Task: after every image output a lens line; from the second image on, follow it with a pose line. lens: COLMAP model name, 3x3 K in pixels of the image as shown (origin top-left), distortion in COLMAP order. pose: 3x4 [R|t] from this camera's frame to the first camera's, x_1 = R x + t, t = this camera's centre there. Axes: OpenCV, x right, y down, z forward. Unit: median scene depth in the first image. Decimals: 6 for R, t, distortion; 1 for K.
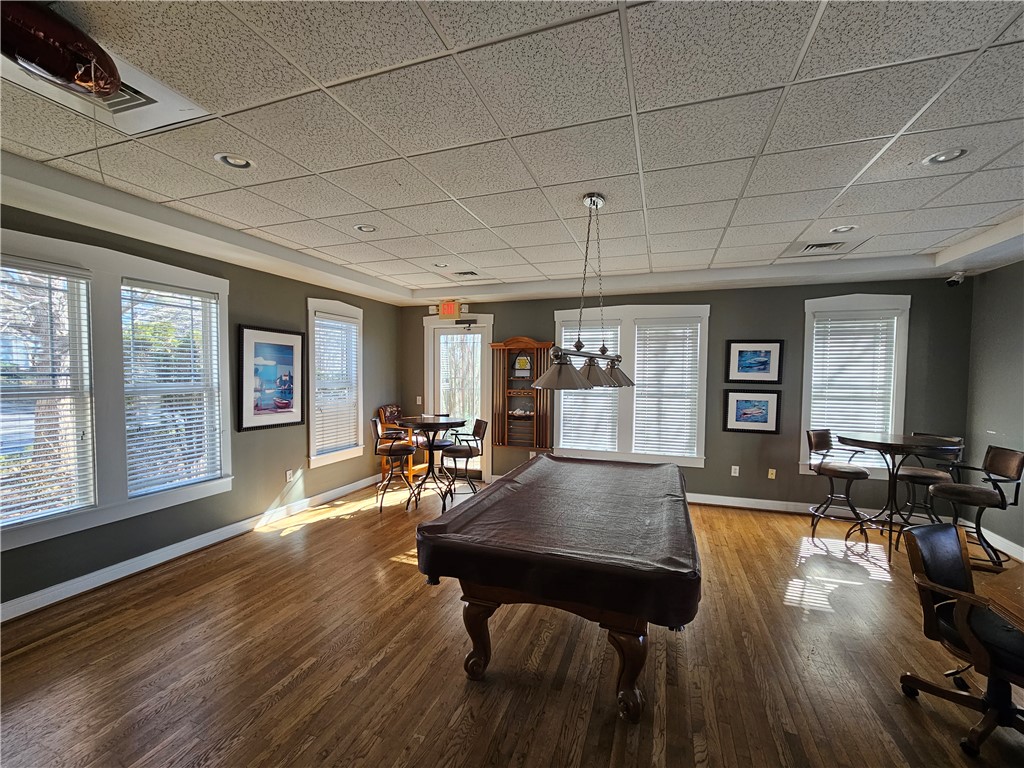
lens RADIAL K [[433.4, 0, 510.8], [0, 433.4, 389.5], [0, 0, 1]] dist [-0.001706, -0.000101]
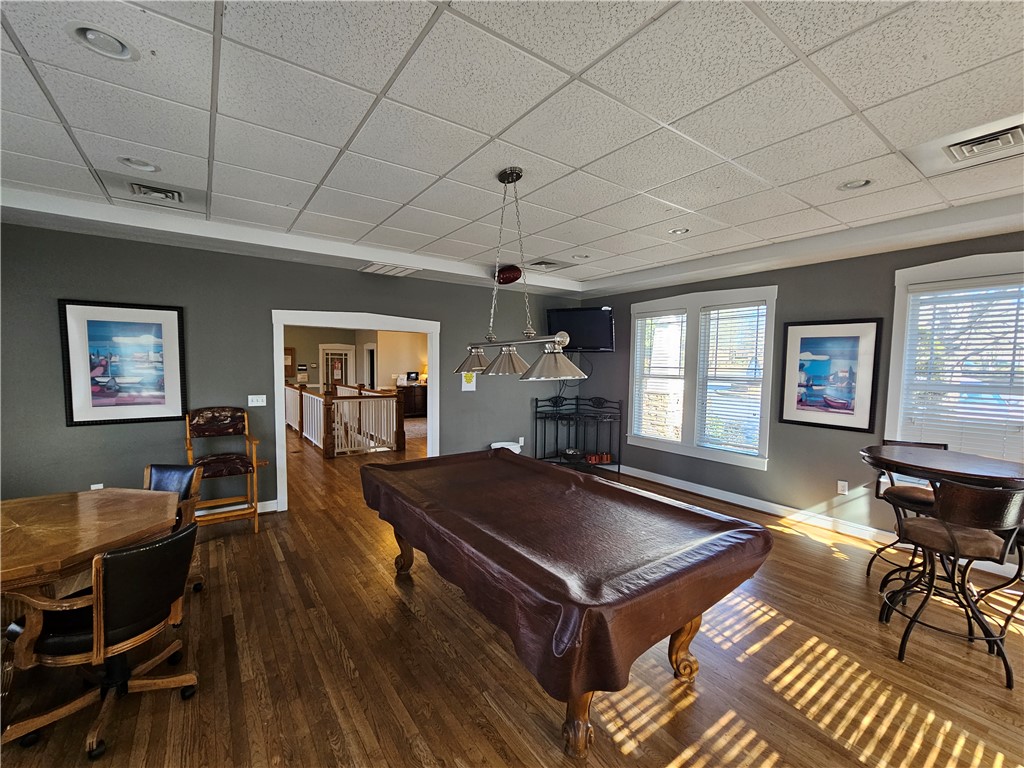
lens RADIAL K [[433.4, 0, 508.4], [0, 433.4, 388.3], [0, 0, 1]] dist [-0.001706, -0.000101]
pose [[-0.568767, 0.035952, -0.821712, 0.634332], [-0.045236, 0.996165, 0.074896, -0.036549], [0.821254, 0.079770, -0.564960, 1.017280]]
